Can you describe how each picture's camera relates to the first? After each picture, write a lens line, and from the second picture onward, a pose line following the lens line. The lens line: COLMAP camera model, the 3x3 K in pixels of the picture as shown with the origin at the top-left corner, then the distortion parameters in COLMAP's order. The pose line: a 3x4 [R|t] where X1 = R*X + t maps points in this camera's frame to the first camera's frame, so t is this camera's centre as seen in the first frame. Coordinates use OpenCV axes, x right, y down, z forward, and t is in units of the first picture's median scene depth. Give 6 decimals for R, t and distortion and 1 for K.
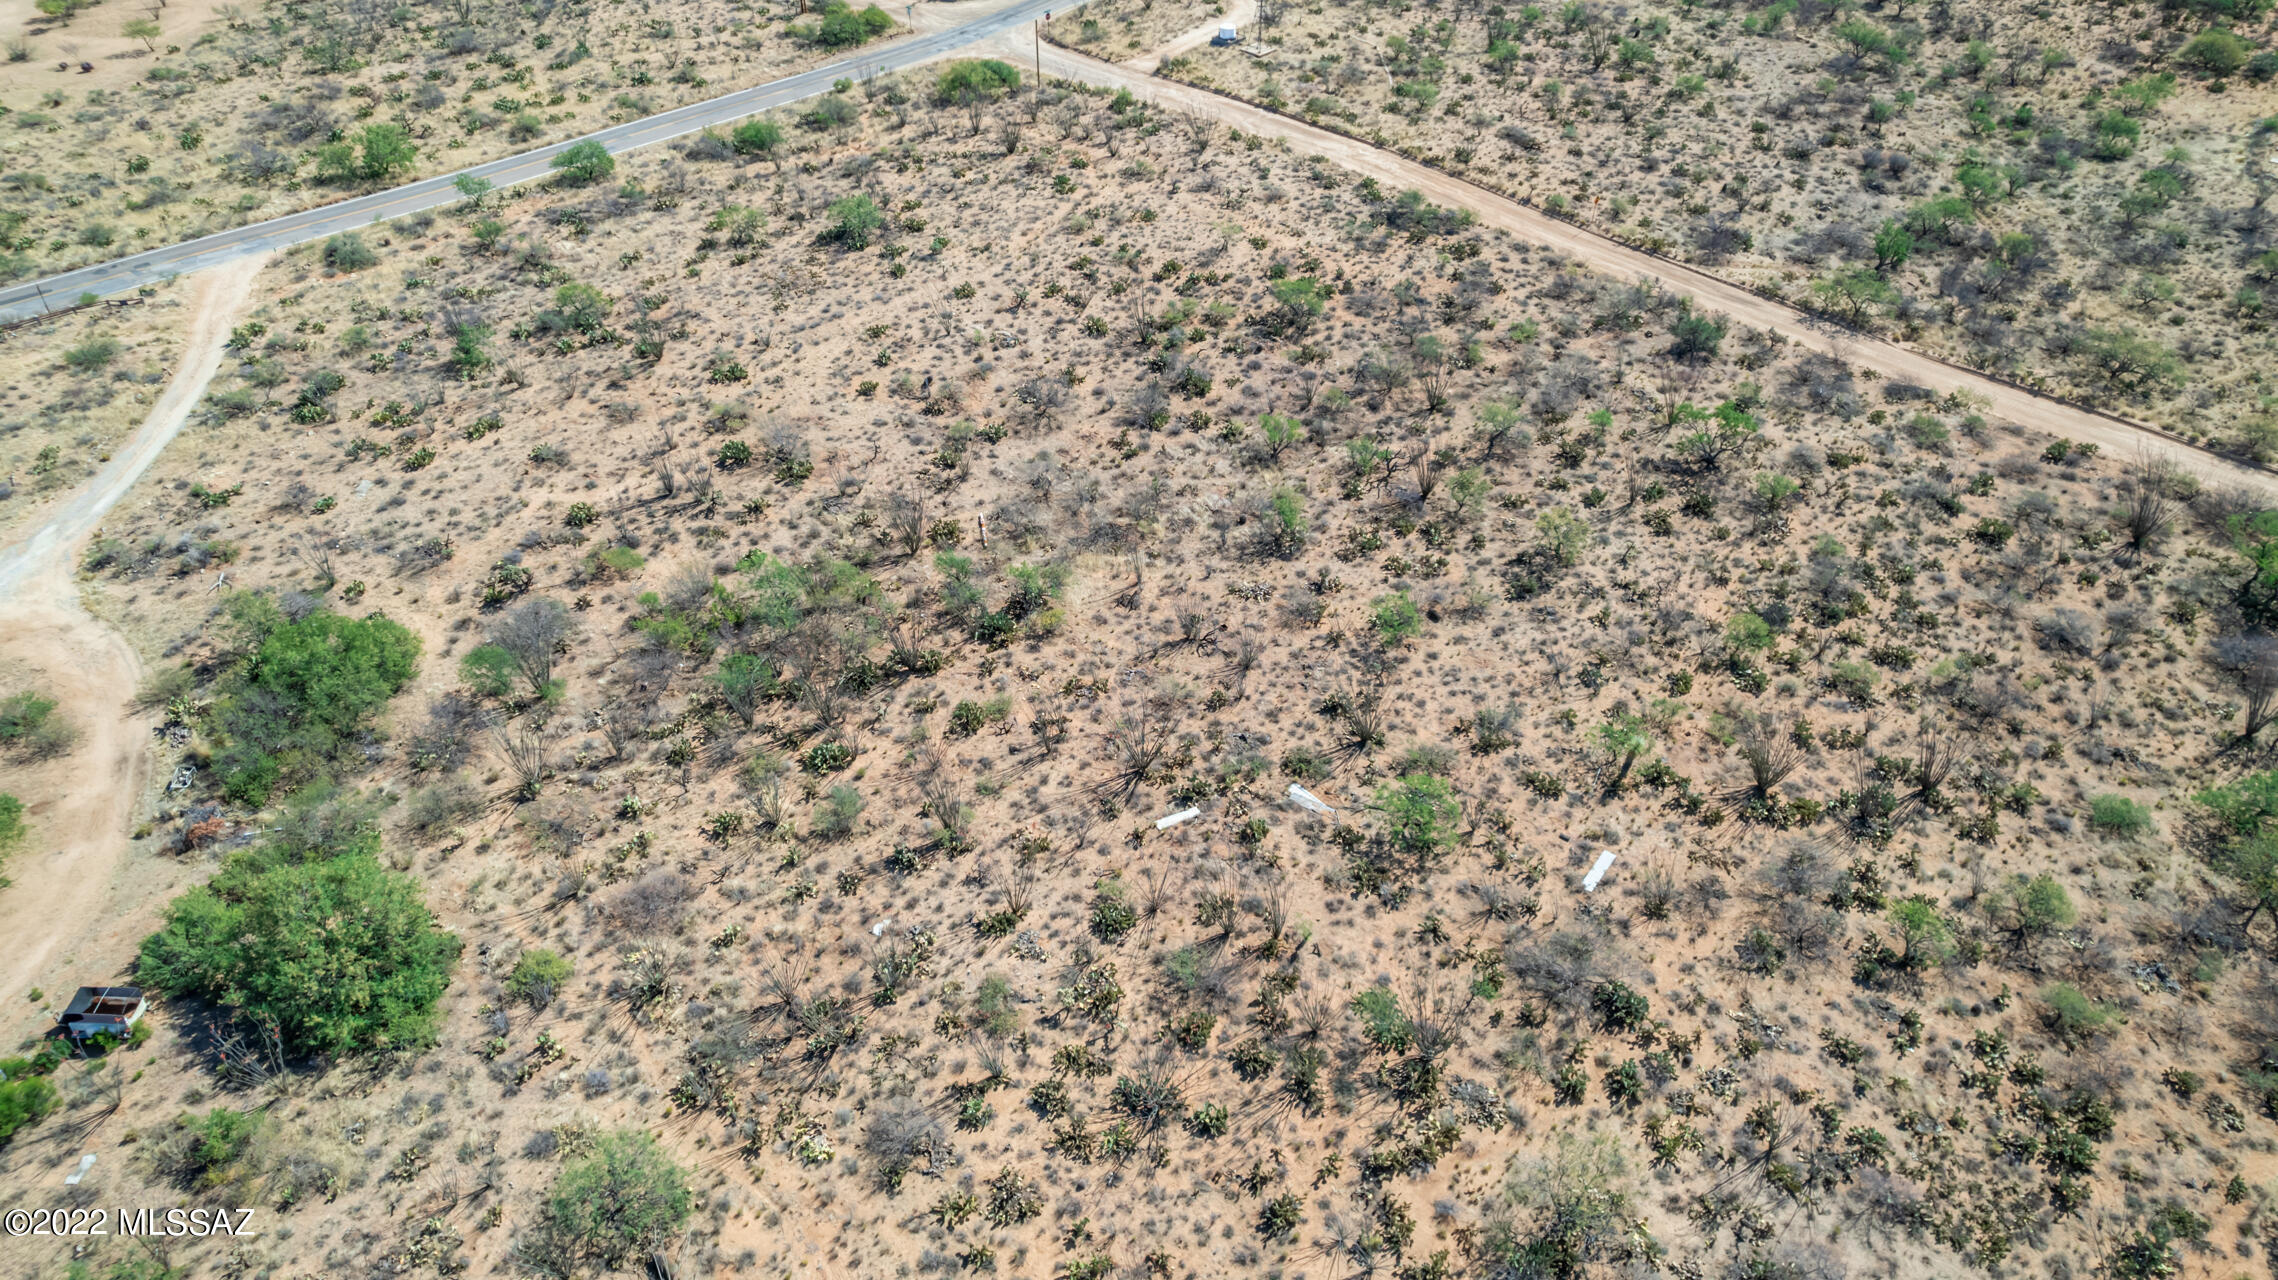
lens RADIAL K [[1457.3, 0, 1143.1], [0, 1457.3, 639.7], [0, 0, 1]] dist [-0.068640, 0.058919]
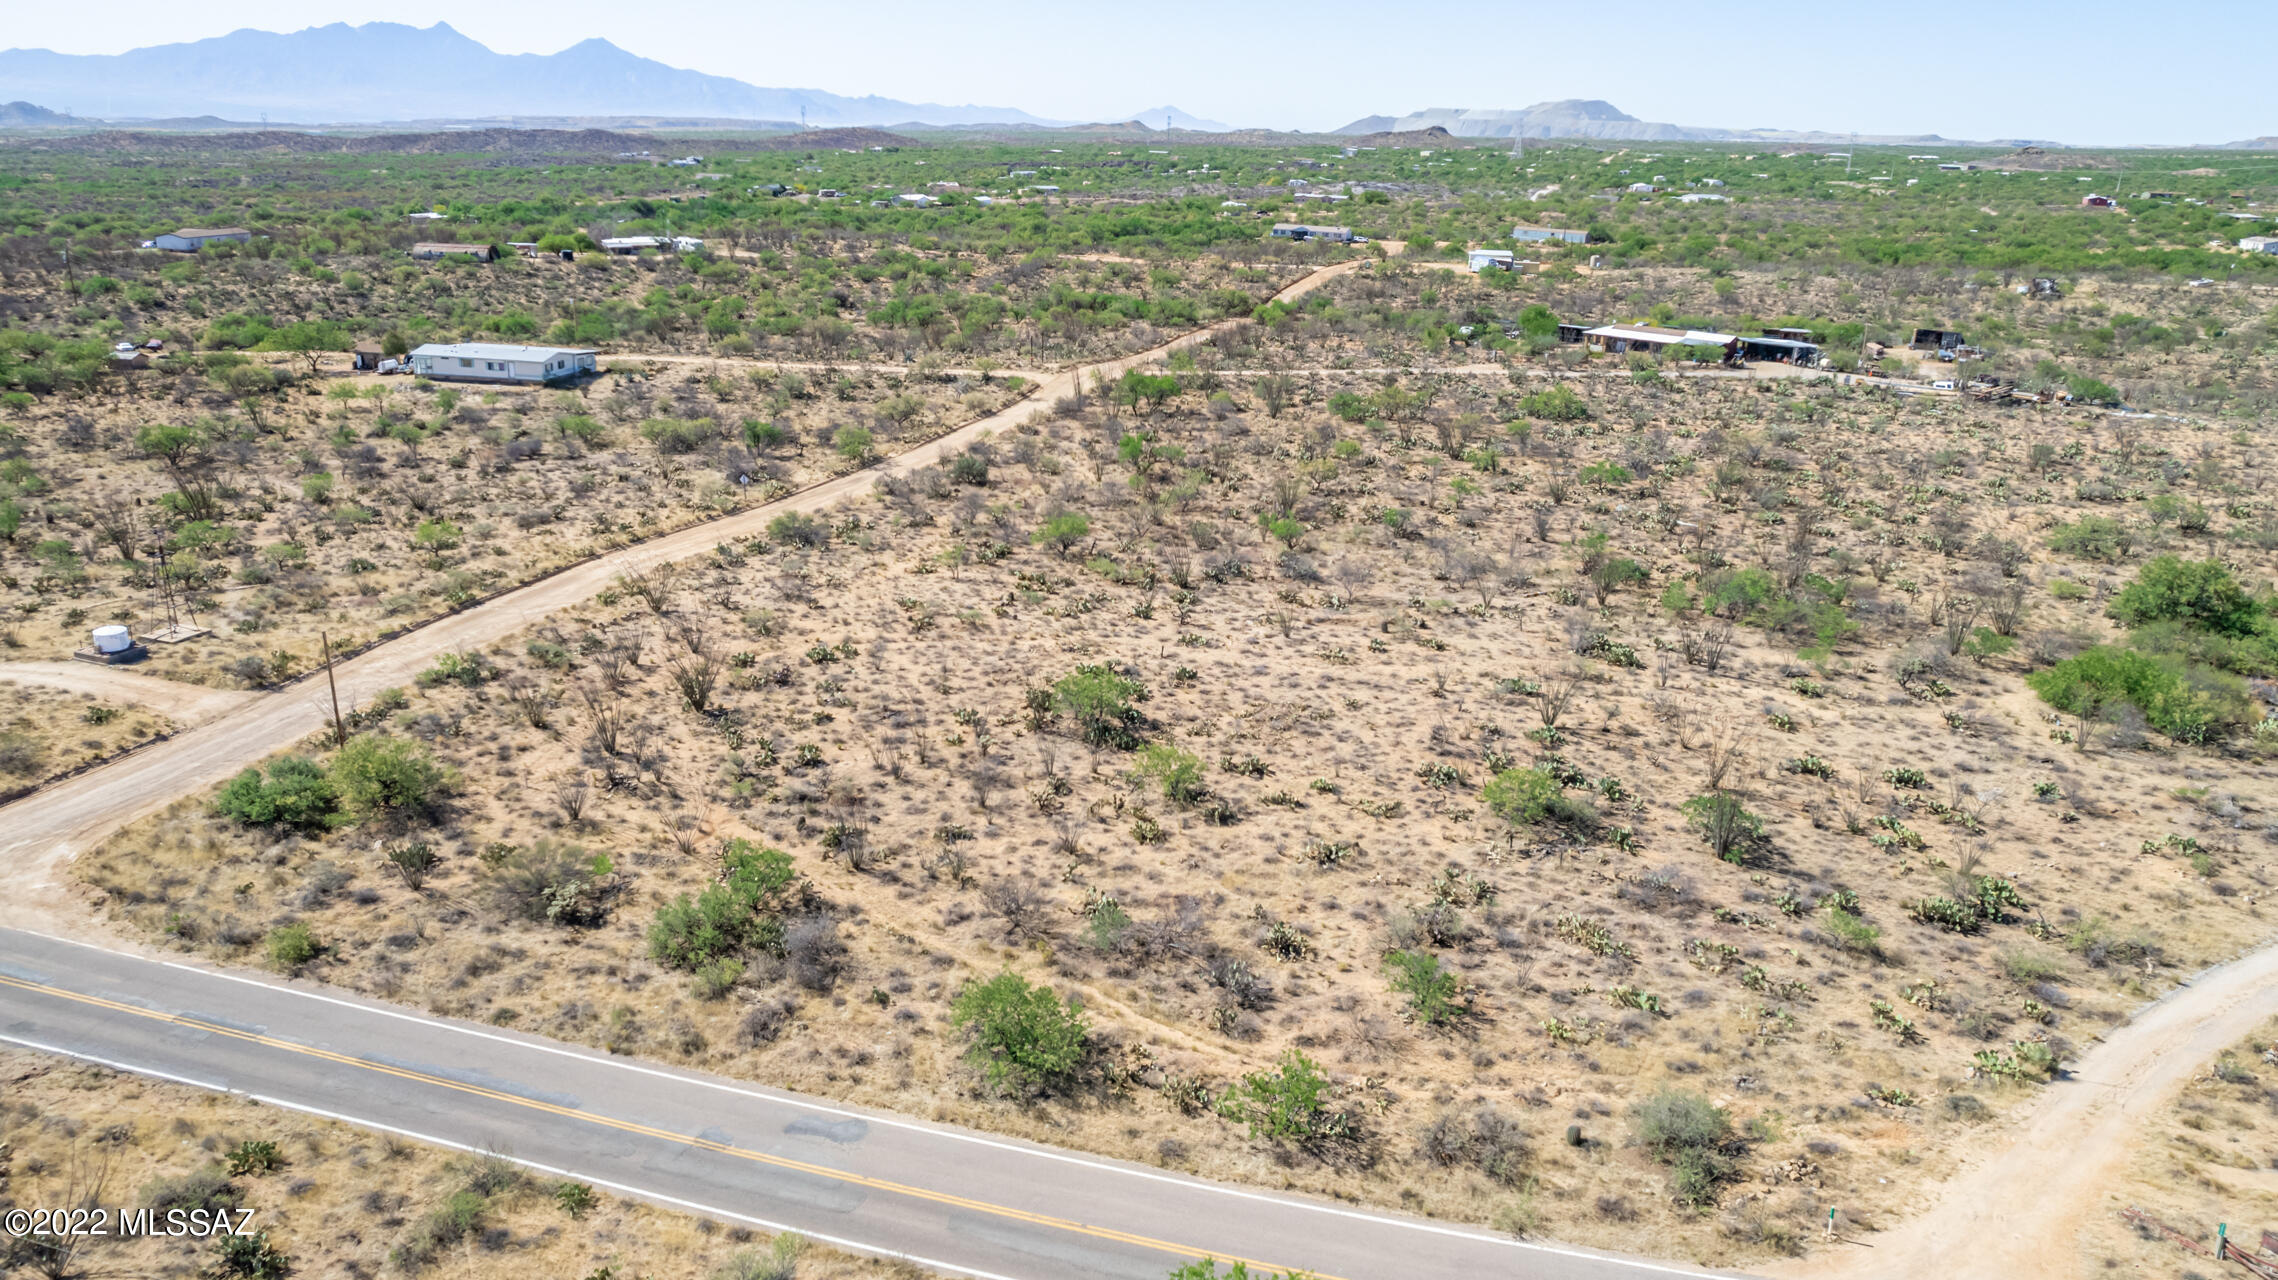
lens RADIAL K [[1558.4, 0, 1139.0], [0, 1558.4, 640.0], [0, 0, 1]] dist [-0.078553, 0.076799]
pose [[-0.398900, -0.311249, 0.862556, -1.082160], [0.578809, 0.644110, 0.500102, -0.872992], [-0.711237, 0.698746, -0.076782, 1.375195]]
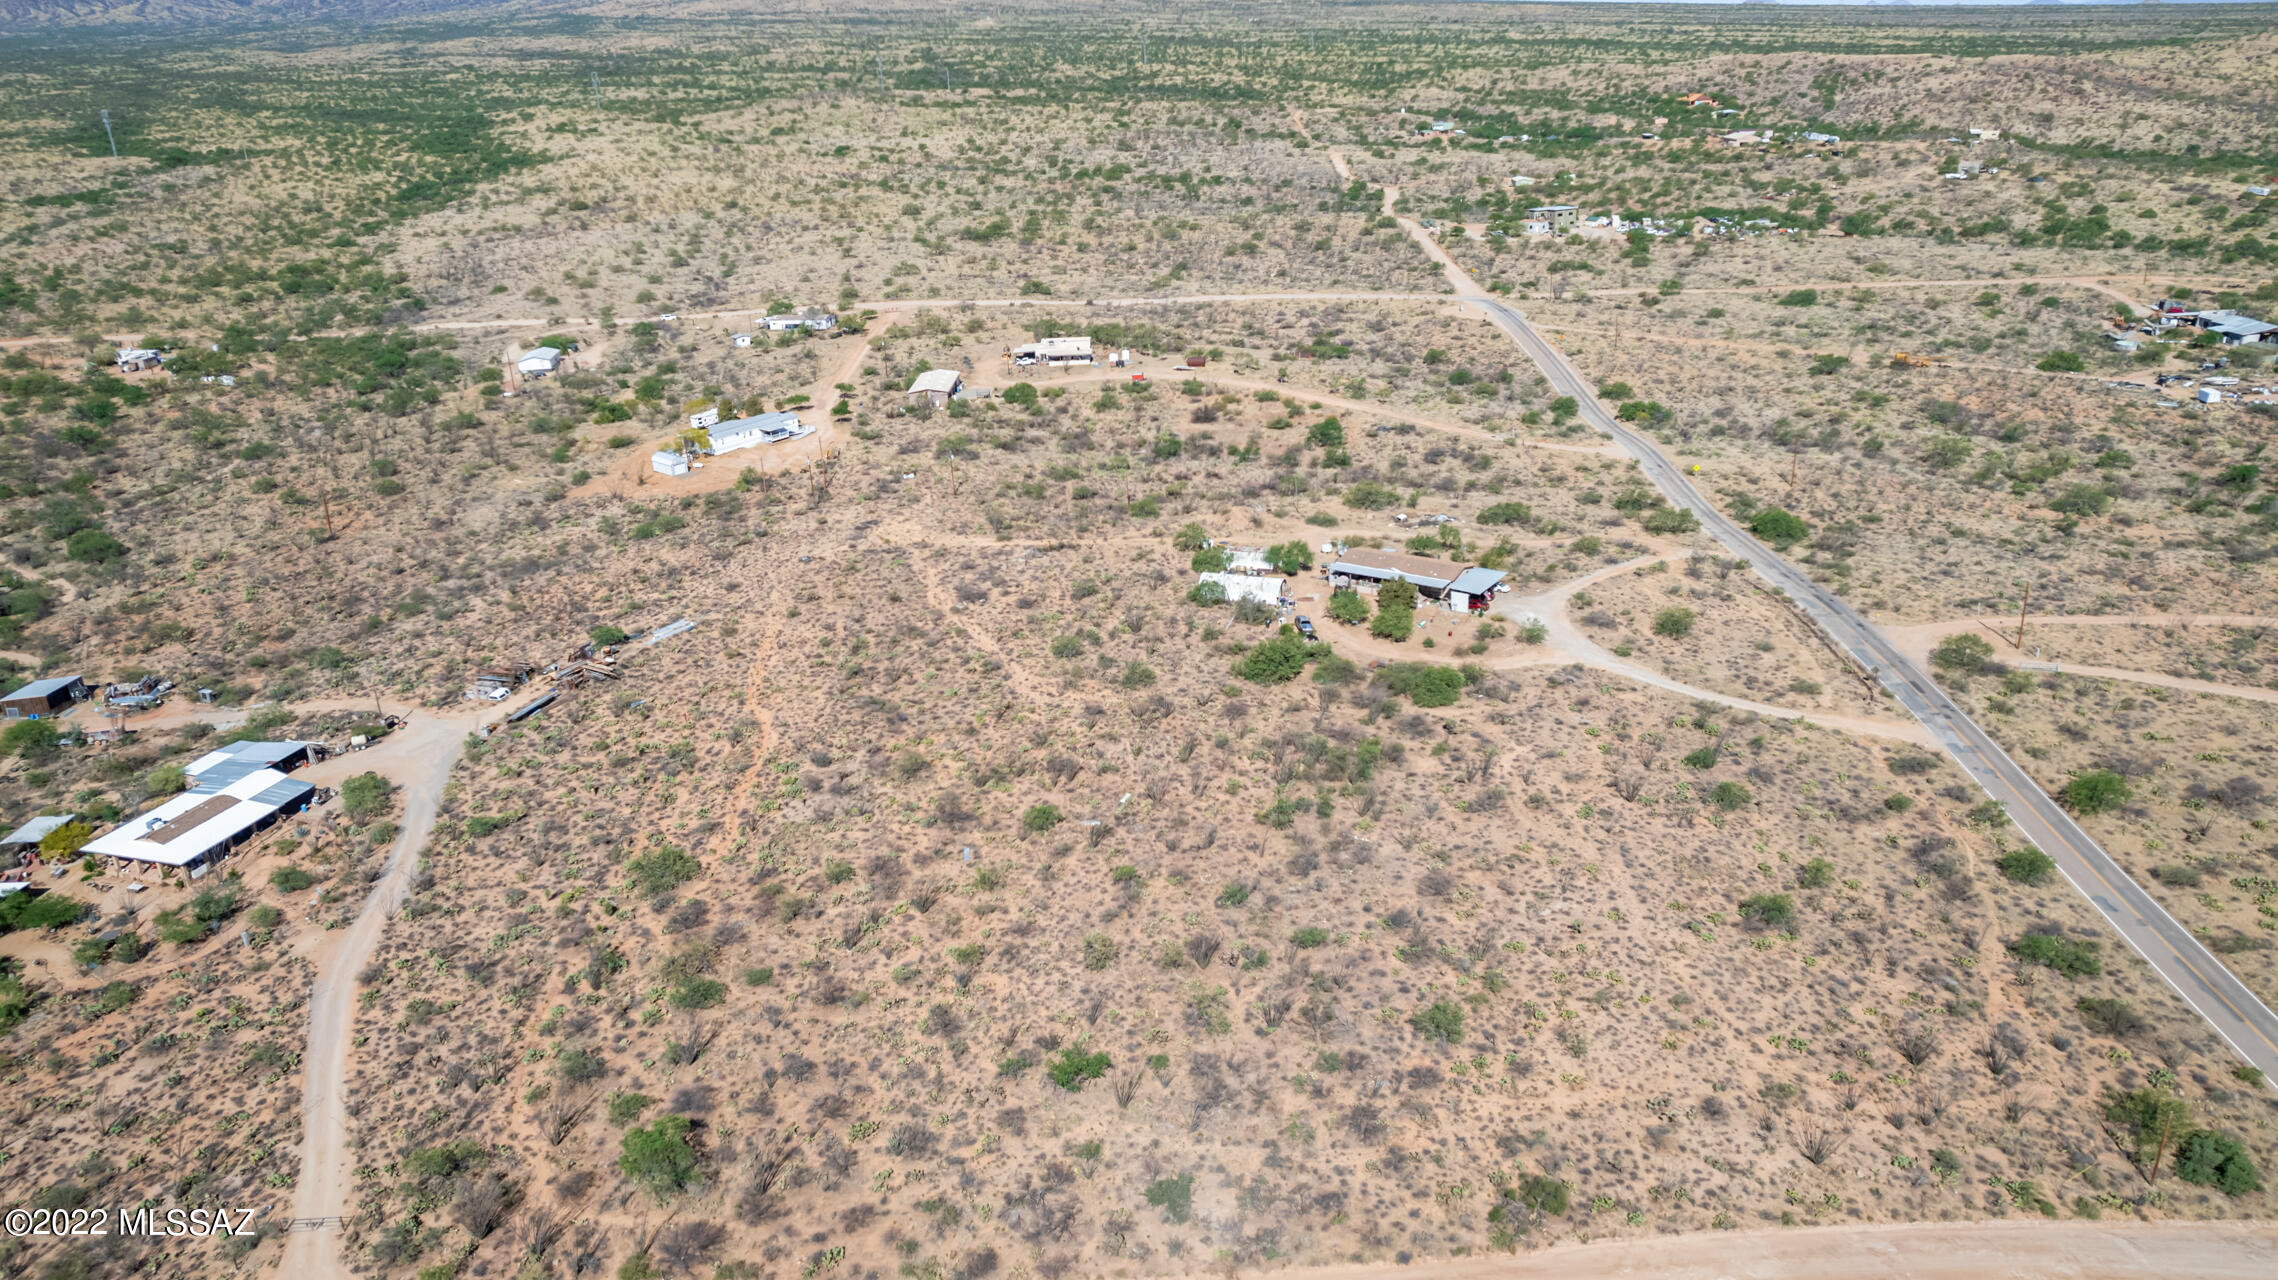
lens RADIAL K [[1590.5, 0, 1136.1], [0, 1590.5, 691.3], [0, 0, 1]] dist [-0.044378, -0.000112]
pose [[-0.737461, 0.290378, -0.609780, 1.214602], [-0.416798, 0.514760, 0.749200, -1.506809], [0.531442, 0.806661, -0.258587, 1.232834]]
